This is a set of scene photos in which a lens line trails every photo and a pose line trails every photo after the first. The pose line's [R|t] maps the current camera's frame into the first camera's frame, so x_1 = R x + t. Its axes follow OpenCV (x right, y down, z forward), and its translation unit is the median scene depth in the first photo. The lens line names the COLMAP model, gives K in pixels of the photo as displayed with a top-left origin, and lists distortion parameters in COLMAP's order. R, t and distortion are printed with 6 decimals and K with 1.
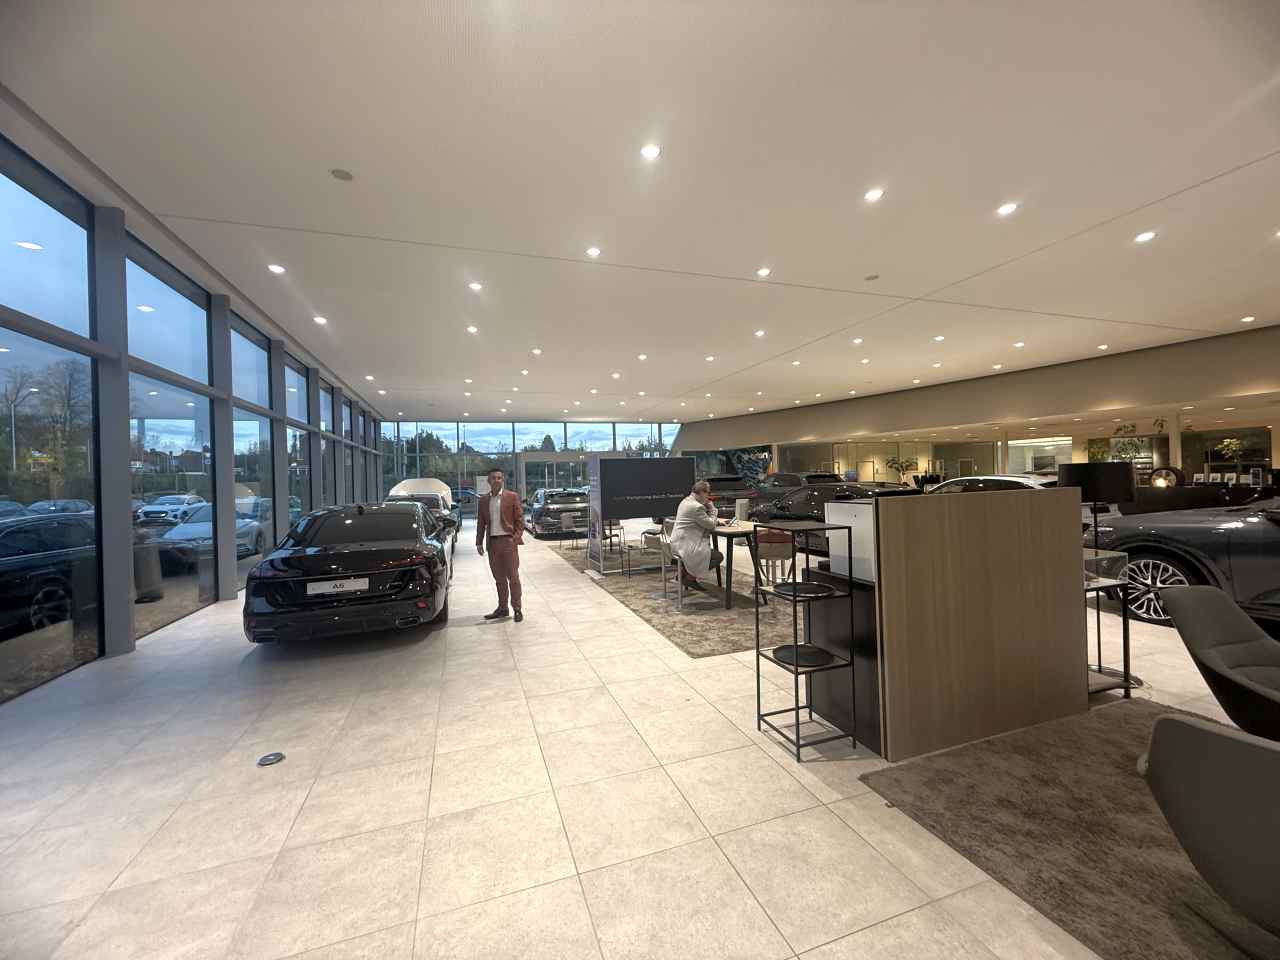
lens RADIAL K [[504.7, 0, 635.4], [0, 504.7, 478.9], [0, 0, 1]] dist [-0.000661, -0.000029]
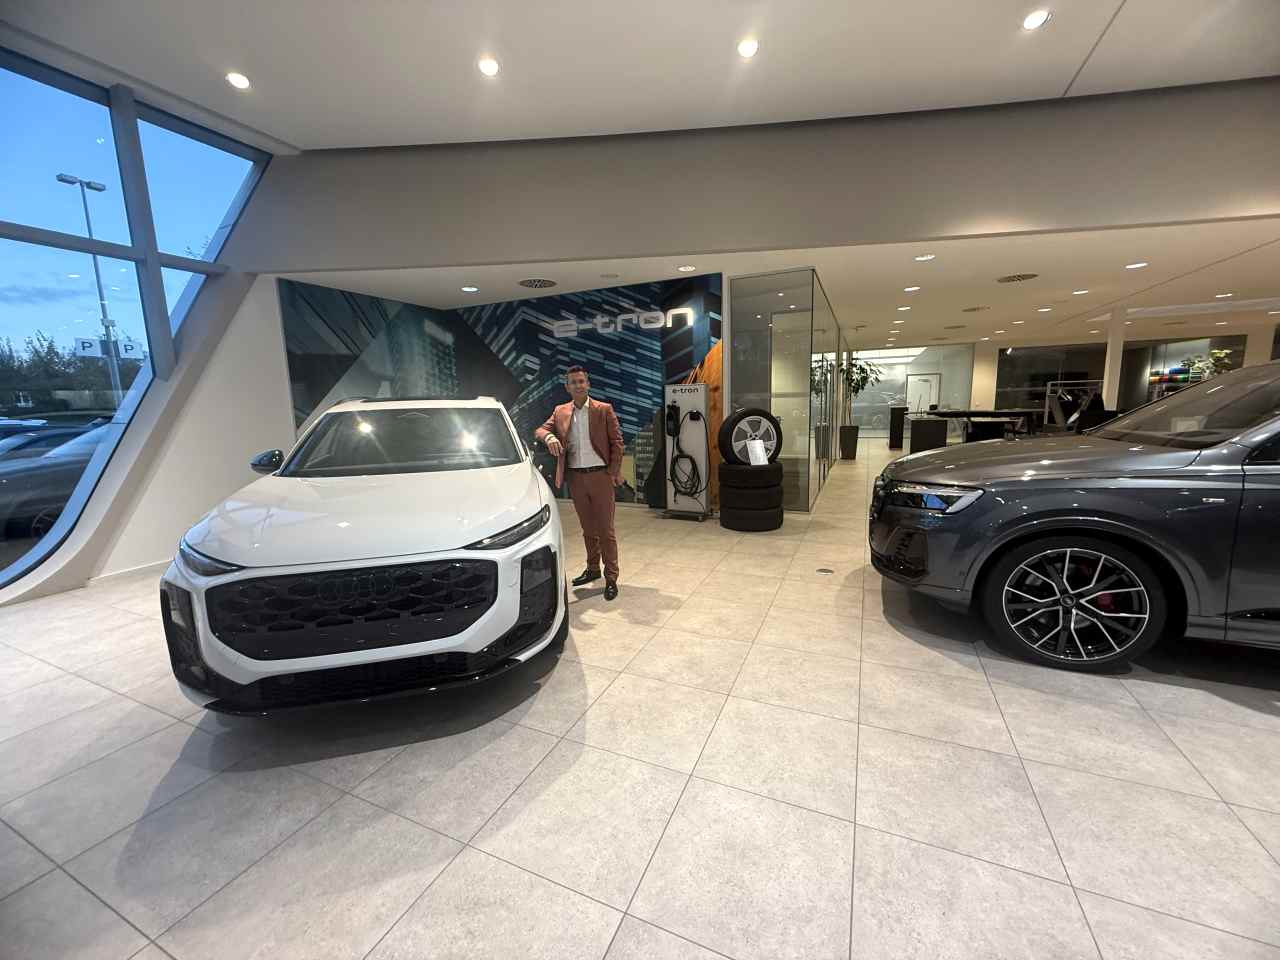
lens RADIAL K [[504.7, 0, 635.4], [0, 504.7, 478.9], [0, 0, 1]] dist [-0.000661, -0.000029]
pose [[0.688178, -0.103798, 0.718079, 0.034902], [0.009260, 0.990890, 0.134358, 0.002745], [-0.725483, -0.085813, 0.682869, 0.785493]]
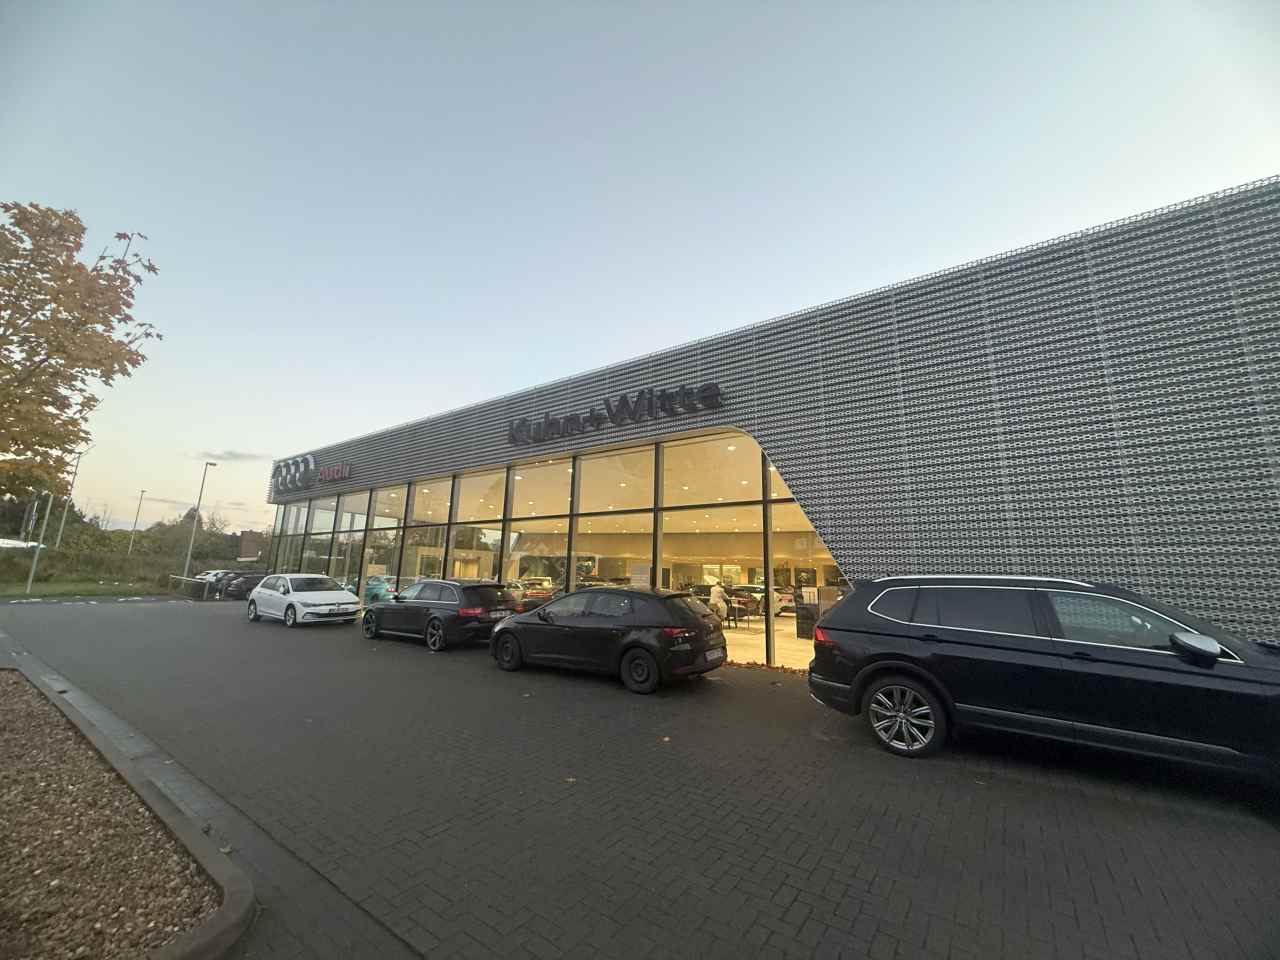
lens RADIAL K [[504.7, 0, 635.4], [0, 504.7, 478.9], [0, 0, 1]] dist [-0.000661, -0.000029]
pose [[0.815812, 0.160321, 0.555650, -0.442755], [-0.046192, 0.975801, -0.213727, 0.017878], [-0.576469, 0.148695, 0.803476, -0.243706]]
